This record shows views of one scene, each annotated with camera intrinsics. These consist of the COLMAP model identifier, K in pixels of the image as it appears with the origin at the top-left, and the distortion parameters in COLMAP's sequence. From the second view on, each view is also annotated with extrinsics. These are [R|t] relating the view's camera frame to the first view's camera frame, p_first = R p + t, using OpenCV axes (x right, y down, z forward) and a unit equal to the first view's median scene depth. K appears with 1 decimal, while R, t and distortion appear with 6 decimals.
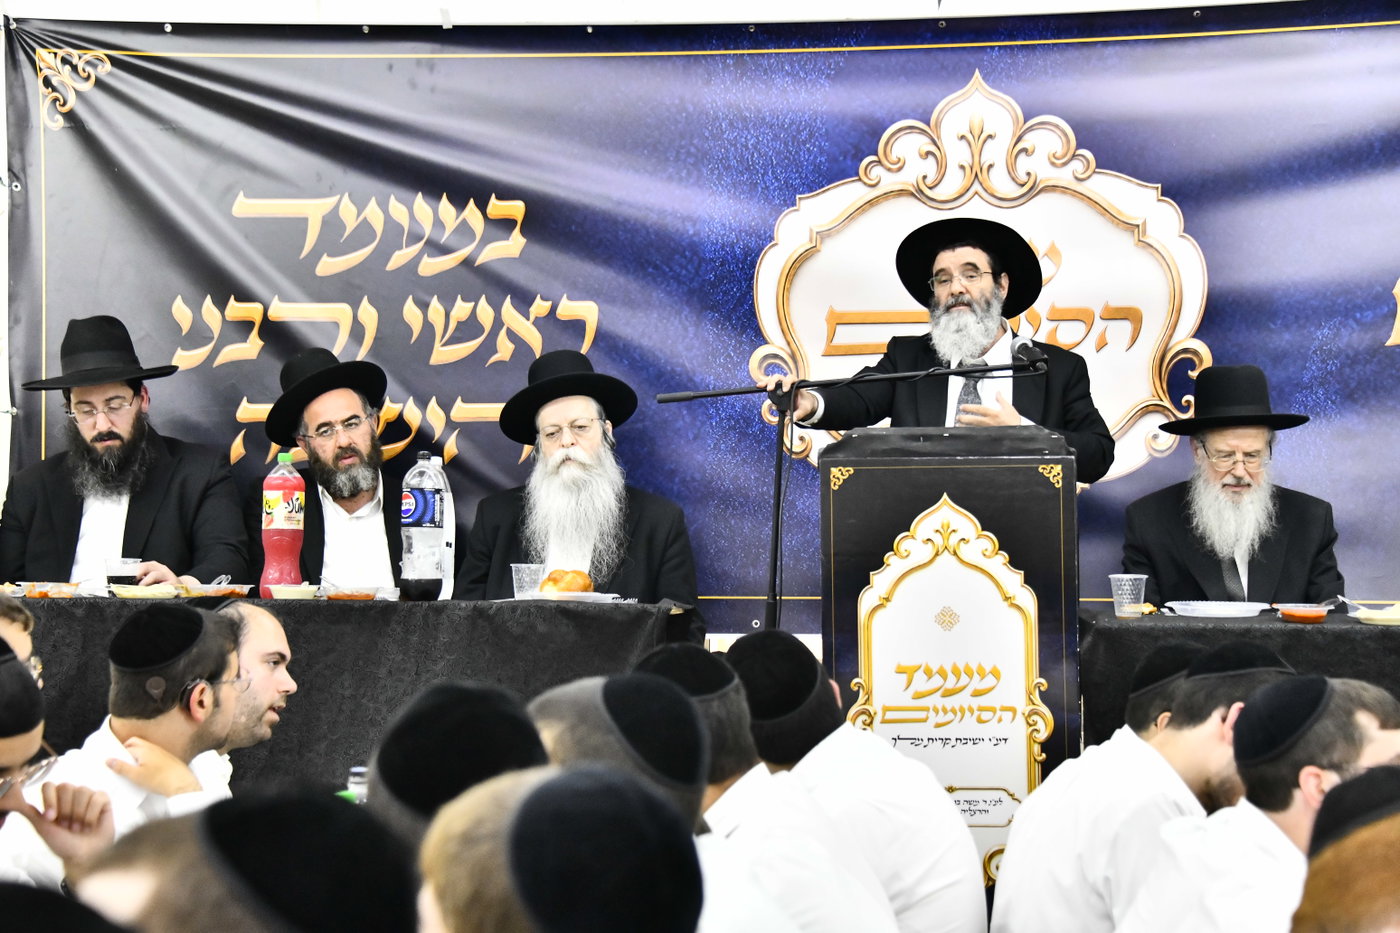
lens RADIAL K [[2859.1, 0, 700.4], [0, 2859.1, 470.0], [0, 0, 1]] dist [0.671654, 0.000000]
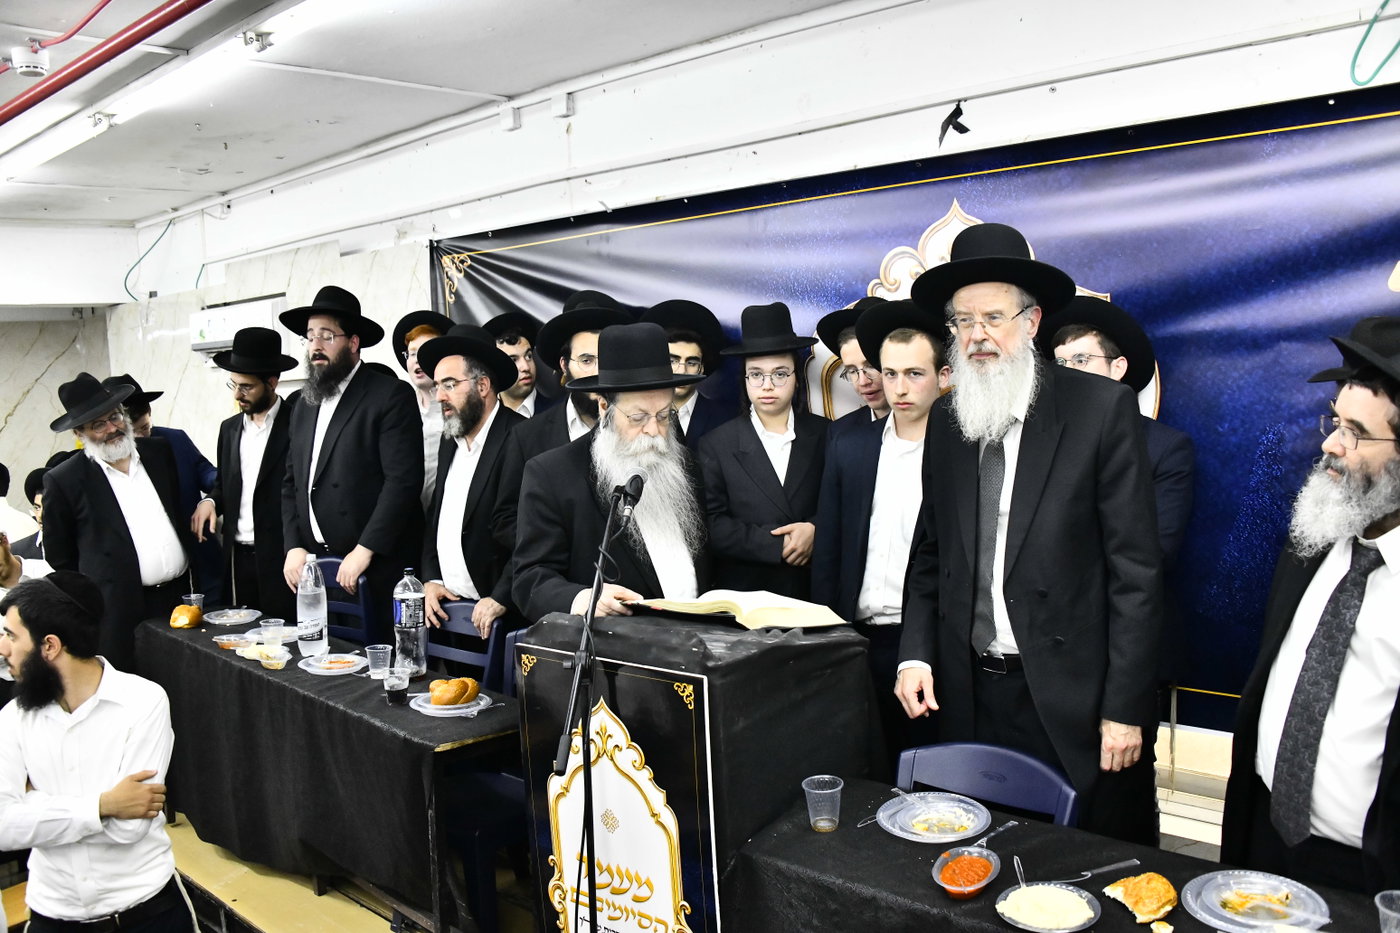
lens RADIAL K [[1112.2, 0, 703.2], [0, 1112.2, 475.7], [0, 0, 1]] dist [-0.136433, 0.057702]
pose [[0.825485, 0.020678, -0.564045, 0.254744], [0.052056, 0.992280, 0.112563, -0.083238], [0.562019, -0.122281, 0.818036, 0.585066]]
